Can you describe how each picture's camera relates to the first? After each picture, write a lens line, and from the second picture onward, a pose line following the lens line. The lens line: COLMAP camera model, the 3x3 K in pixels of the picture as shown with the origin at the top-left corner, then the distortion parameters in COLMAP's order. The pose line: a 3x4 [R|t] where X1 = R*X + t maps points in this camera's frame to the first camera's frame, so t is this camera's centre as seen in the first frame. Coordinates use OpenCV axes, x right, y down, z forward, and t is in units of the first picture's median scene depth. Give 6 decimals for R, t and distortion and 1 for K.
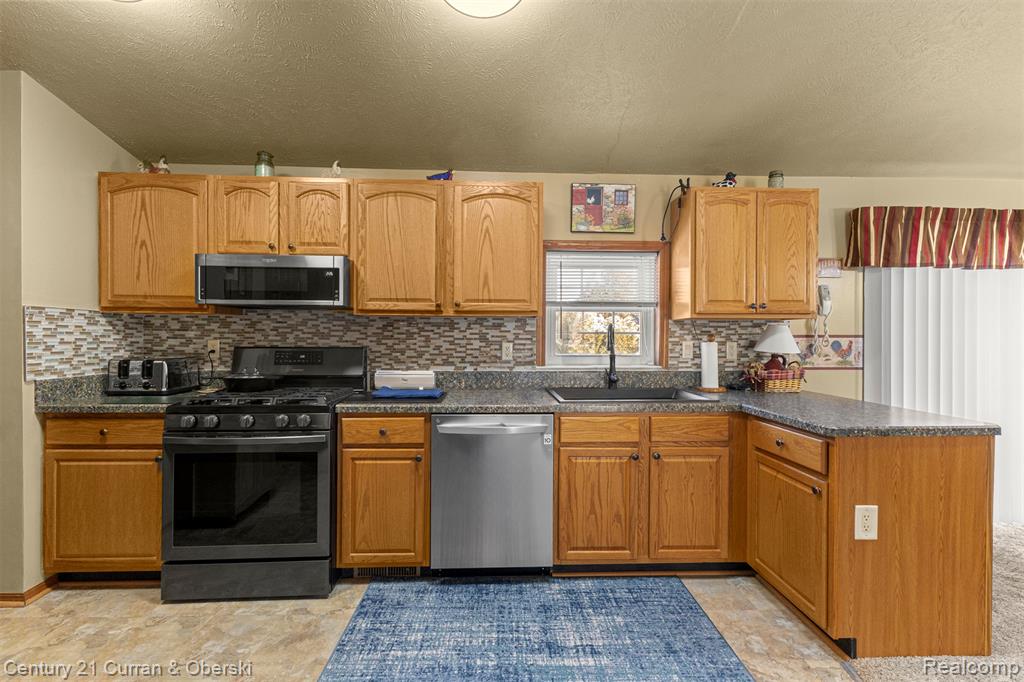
lens RADIAL K [[440.2, 0, 512.0], [0, 440.2, 341.0], [0, 0, 1]] dist [0.002755, 0.000249]
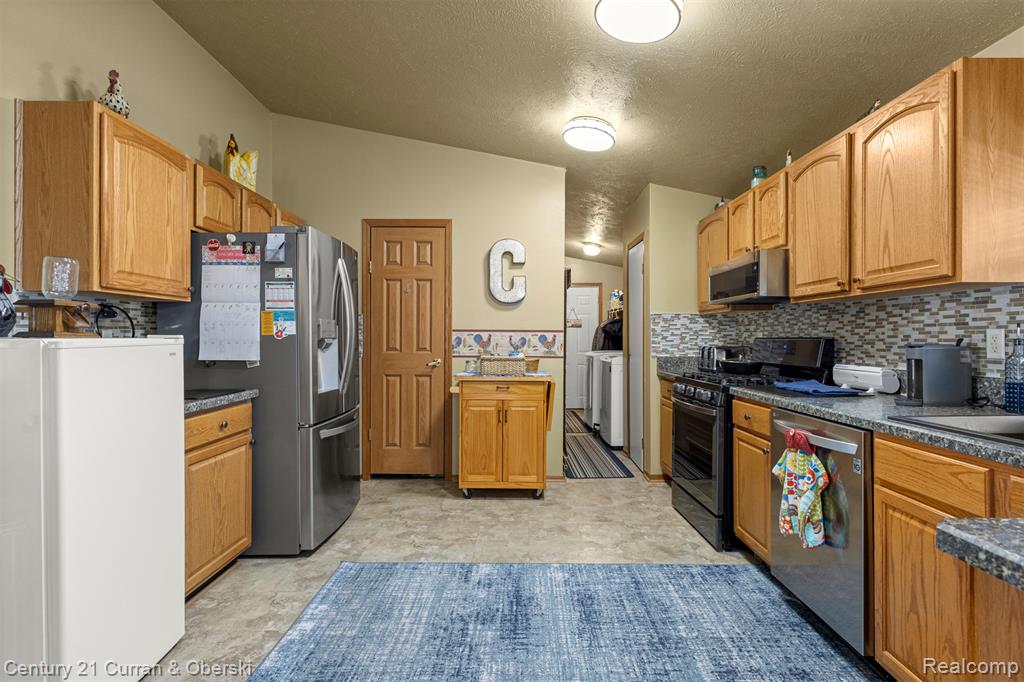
lens RADIAL K [[506.4, 0, 512.7], [0, 506.4, 334.2], [0, 0, 1]] dist [0.018390, -0.000192]
pose [[-0.042512, -0.013321, -0.999007, 0.792596], [-0.003965, 0.999905, -0.013164, 0.025287], [0.999088, 0.003402, -0.042561, 0.429777]]
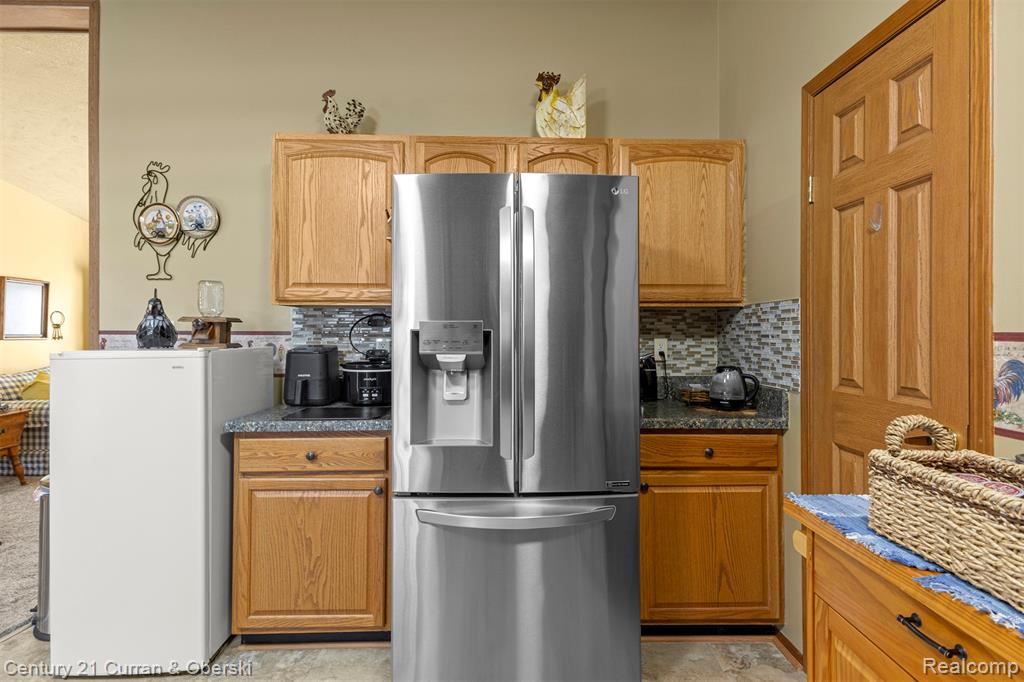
lens RADIAL K [[506.4, 0, 512.7], [0, 506.4, 334.2], [0, 0, 1]] dist [0.018390, -0.000192]
pose [[-0.999964, -0.008000, 0.002998, -0.446085], [-0.007988, 0.999959, 0.004223, -0.008486], [-0.003031, 0.004199, -0.999987, 0.627862]]
